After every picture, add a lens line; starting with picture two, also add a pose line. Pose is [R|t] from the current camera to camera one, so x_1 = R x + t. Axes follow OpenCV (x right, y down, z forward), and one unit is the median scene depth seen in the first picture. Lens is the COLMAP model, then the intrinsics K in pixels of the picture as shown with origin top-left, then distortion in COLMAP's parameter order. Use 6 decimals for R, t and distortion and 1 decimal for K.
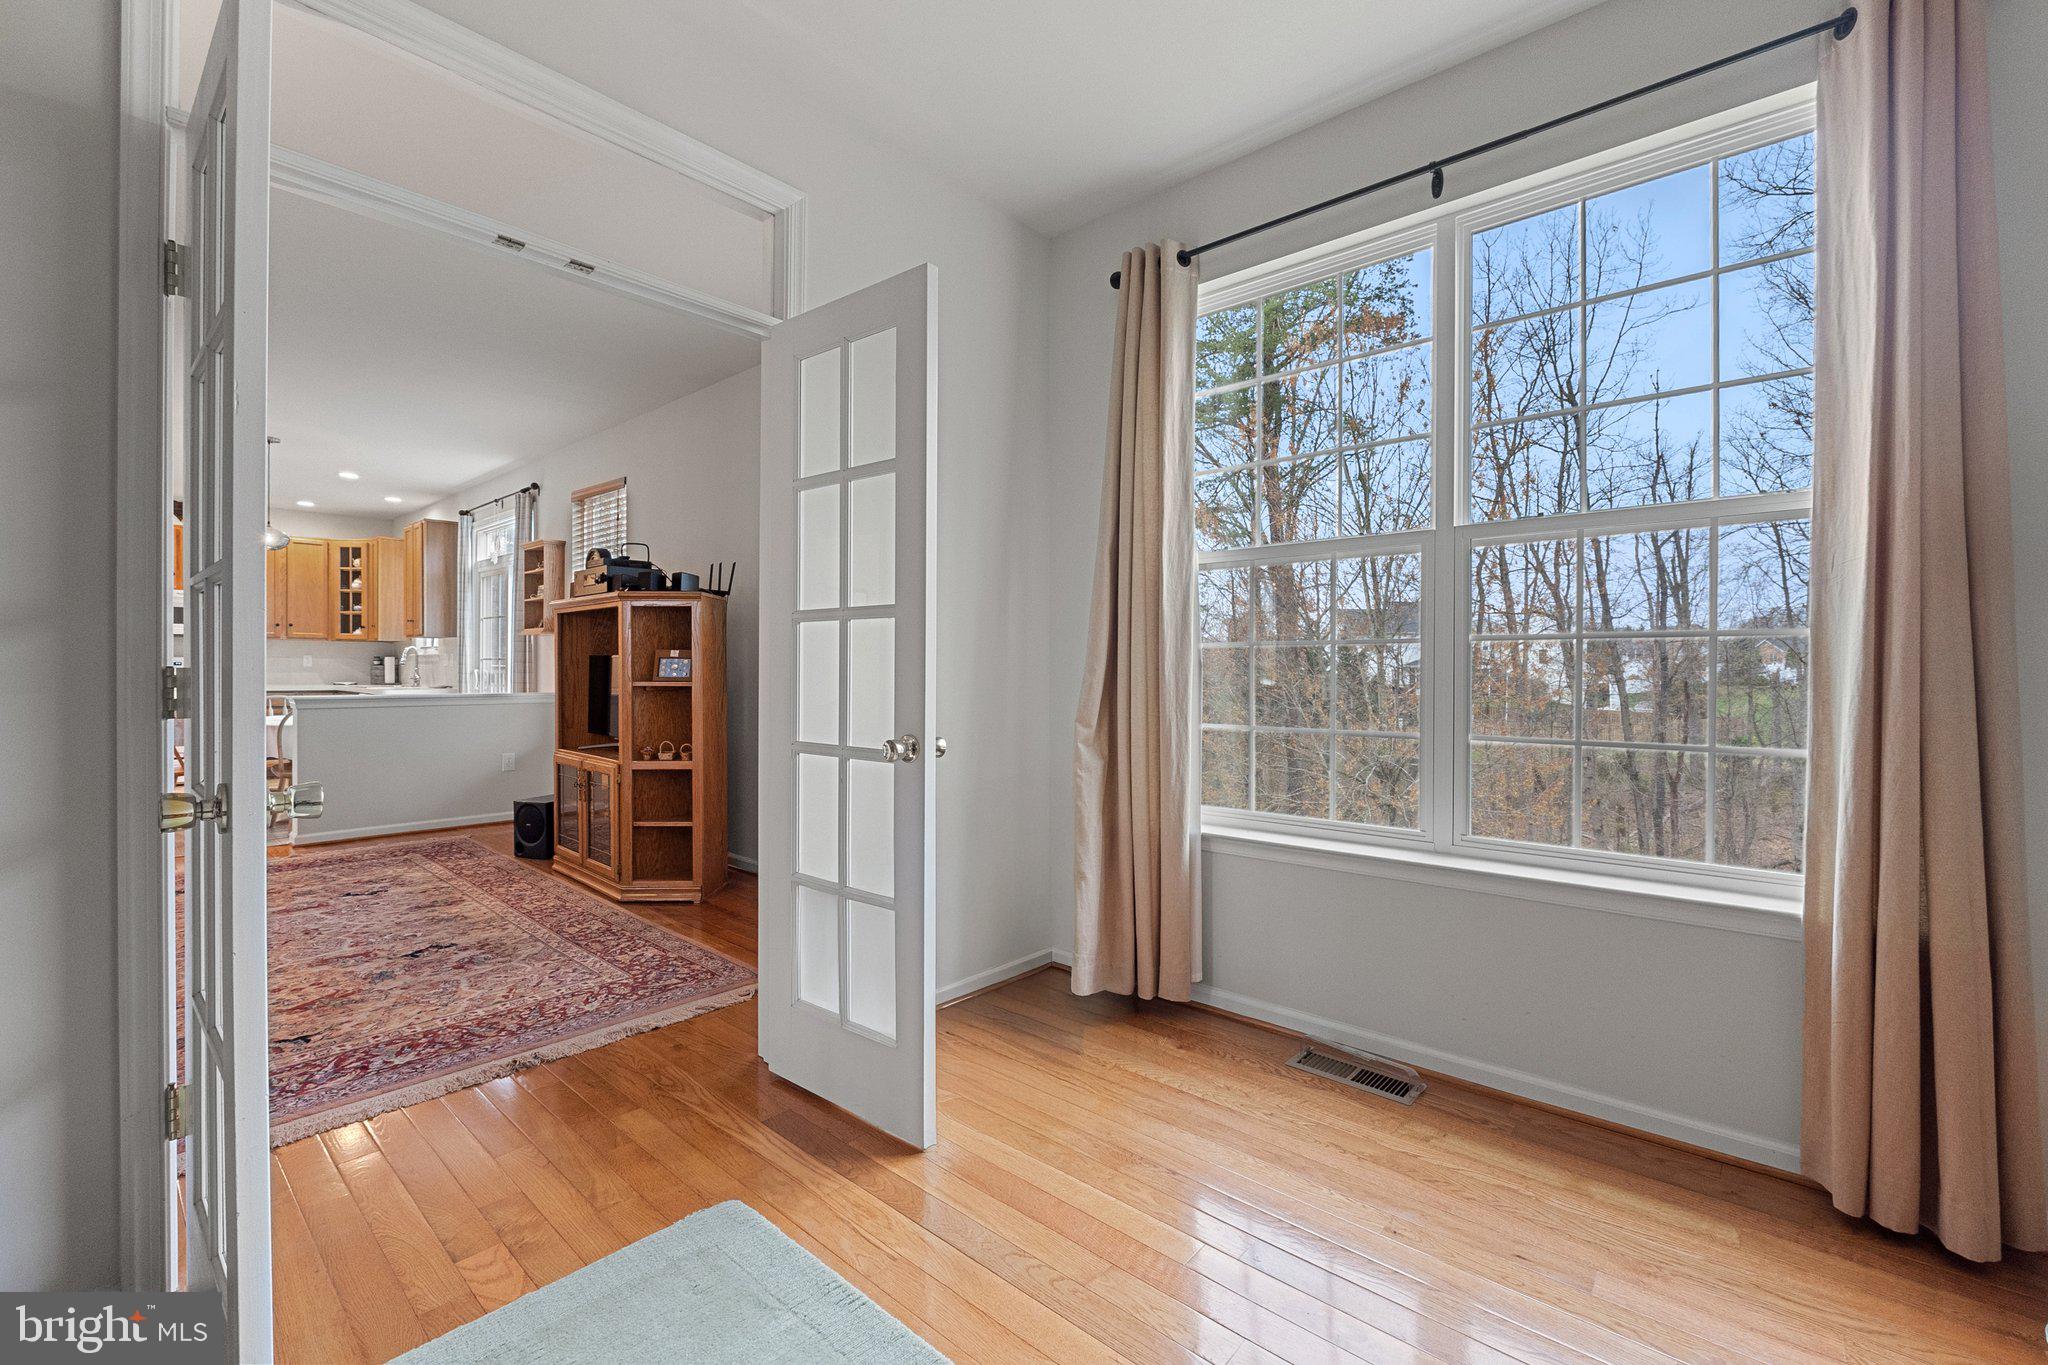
lens RADIAL K [[866.2, 0, 1031.9], [0, 866.2, 674.0], [0, 0, 1]] dist [-0.007634, -0.000011]
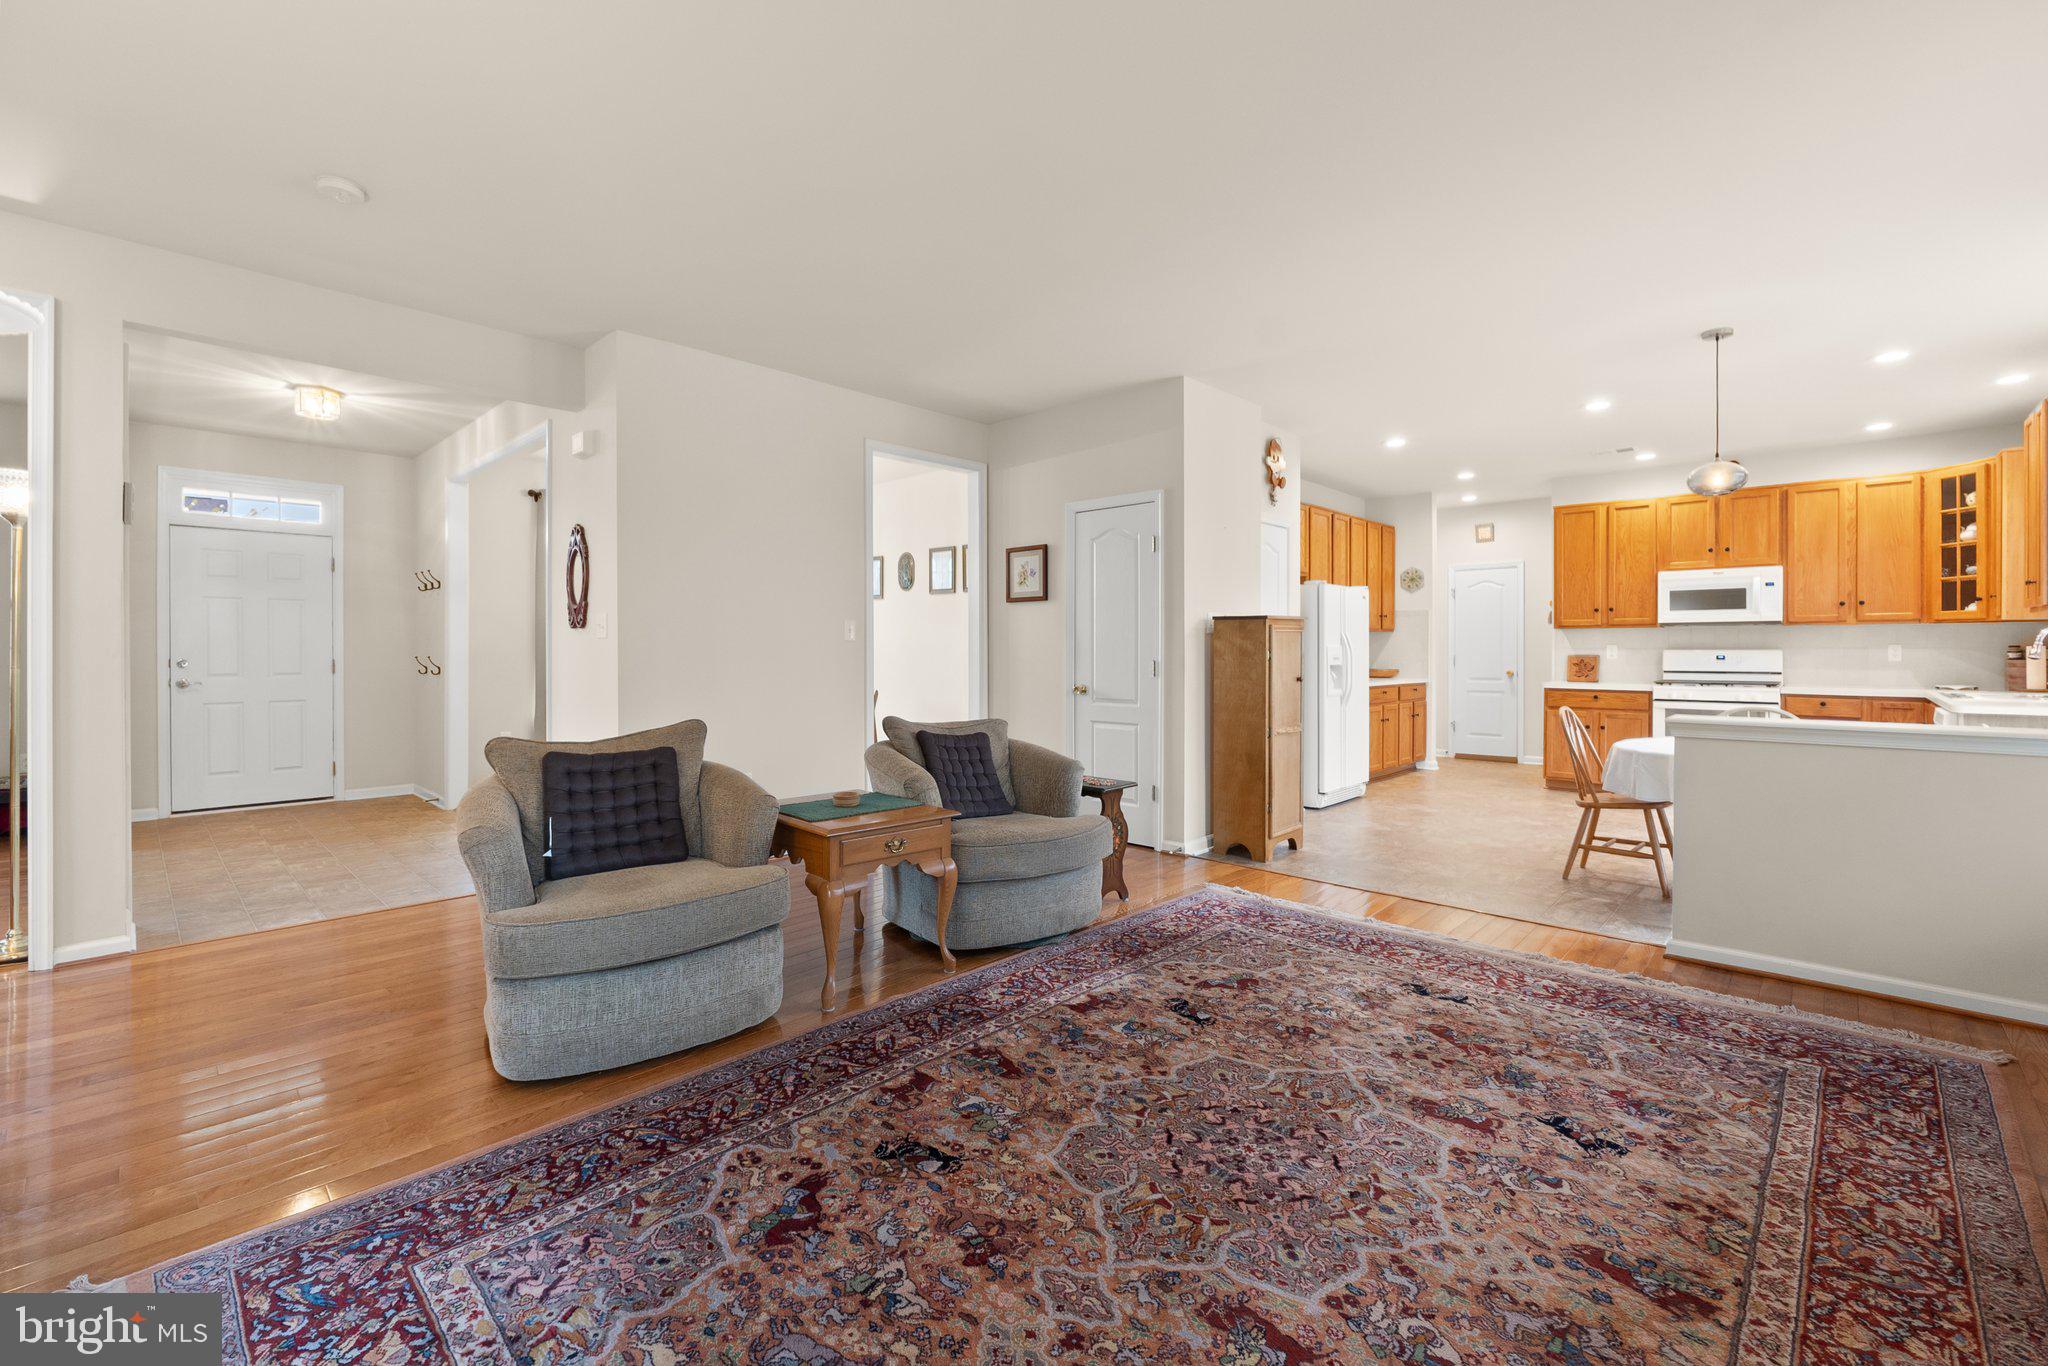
lens RADIAL K [[865.7, 0, 1022.3], [0, 865.7, 657.2], [0, 0, 1]] dist [-0.007498, 0.000276]
pose [[-0.034636, 0.003025, -0.999395, -0.275174], [-0.008037, 0.999962, 0.003305, -0.019610], [0.999368, 0.008146, -0.034610, 0.707672]]
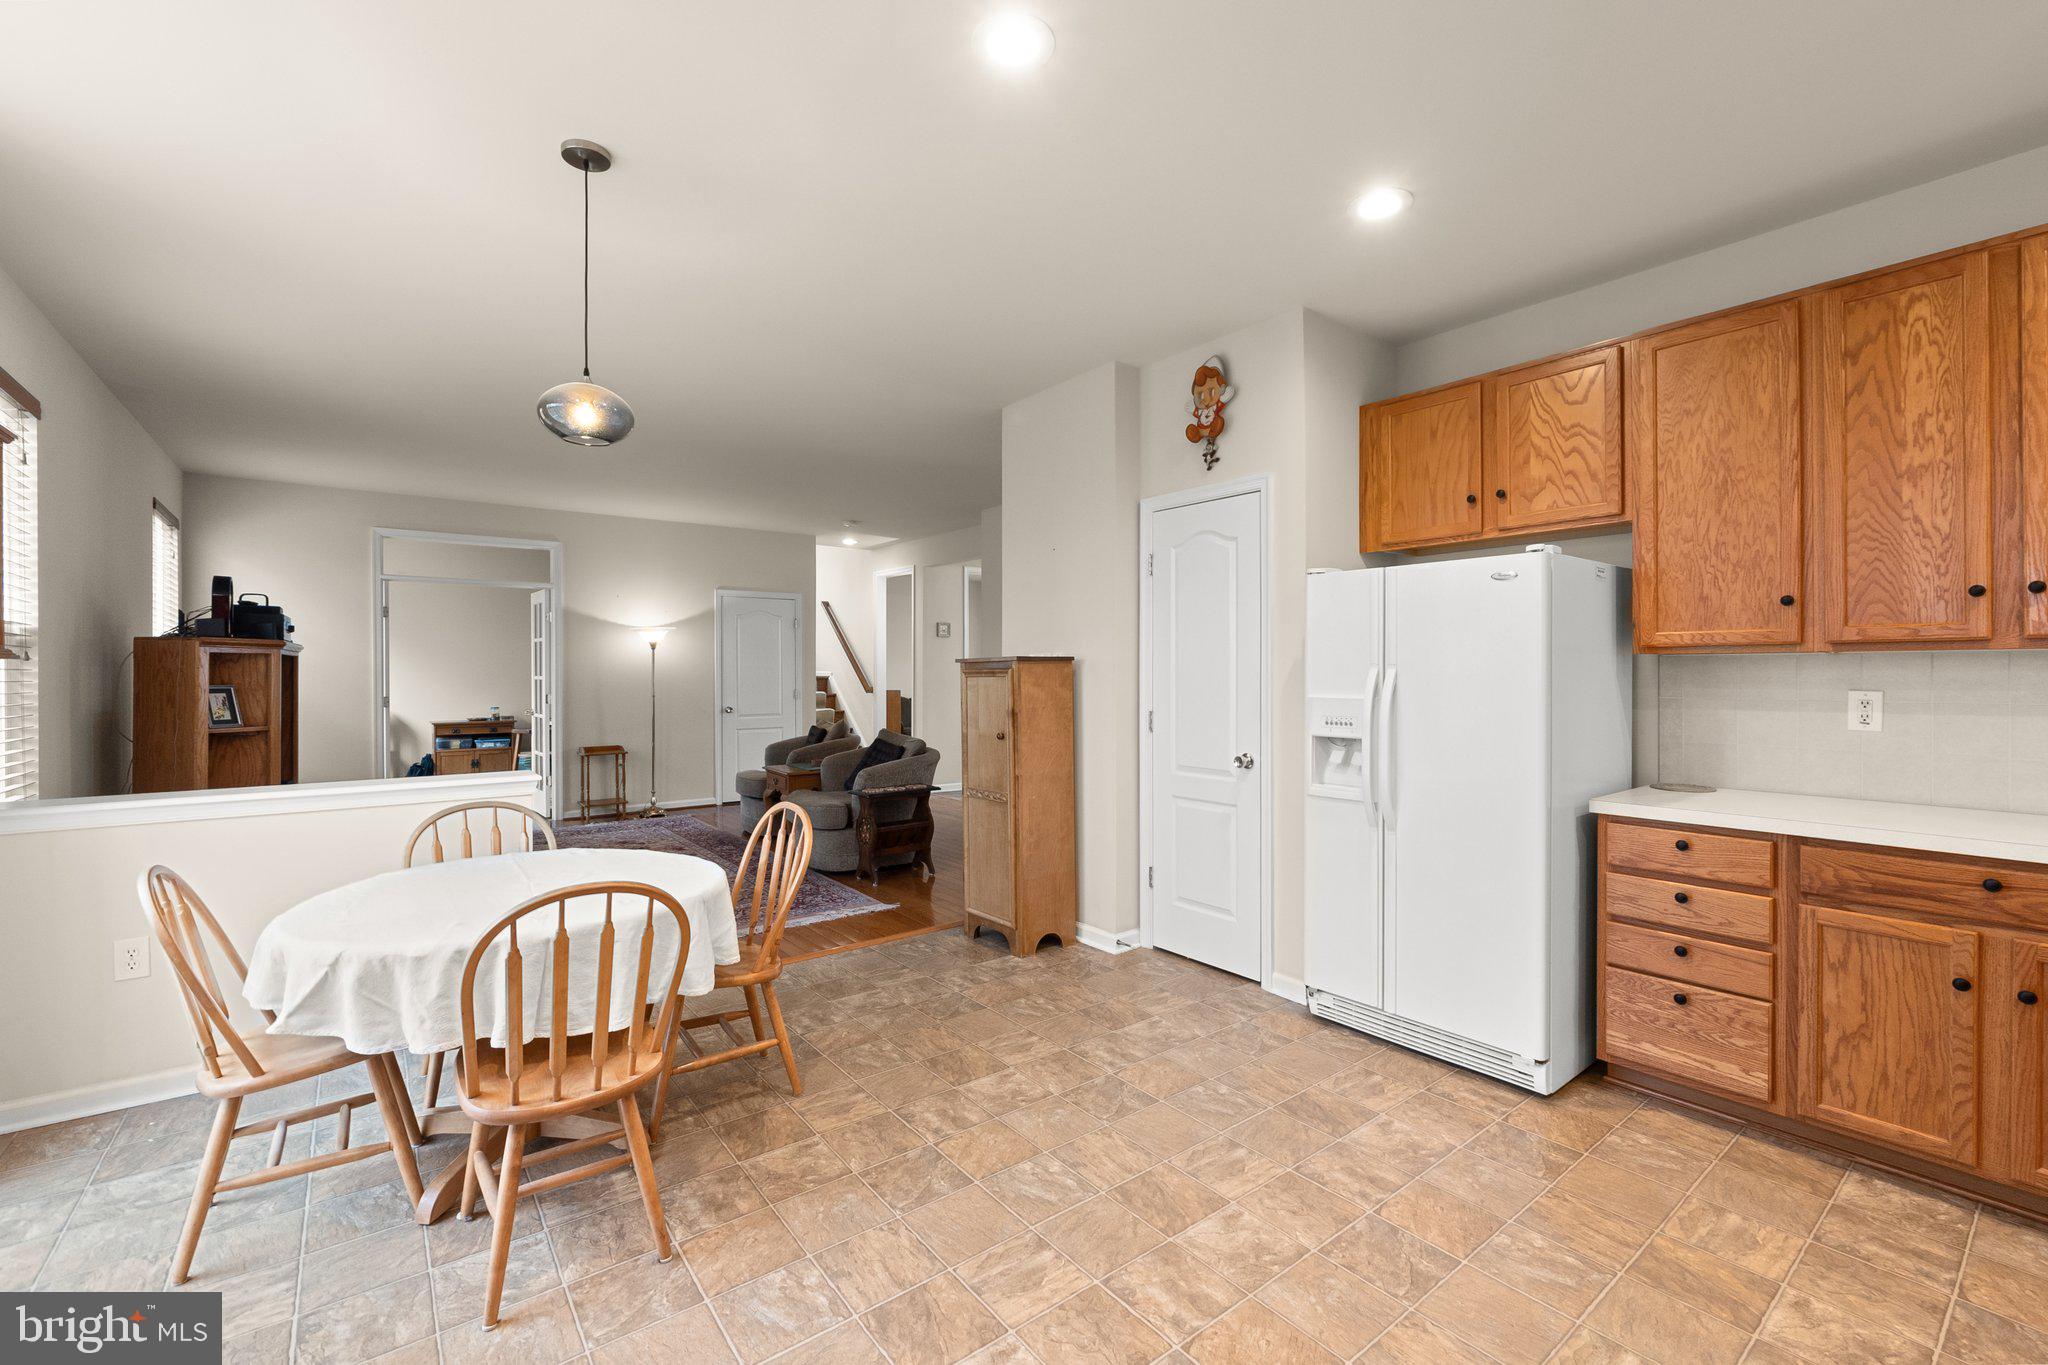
lens RADIAL K [[866.0, 0, 1020.4], [0, 866.0, 674.1], [0, 0, 1]] dist [-0.011645, 0.000082]
pose [[-0.981417, -0.002664, 0.191868, -1.715841], [-0.000256, 0.999921, 0.012574, -0.068320], [-0.191886, 0.012291, -0.981340, 2.001179]]
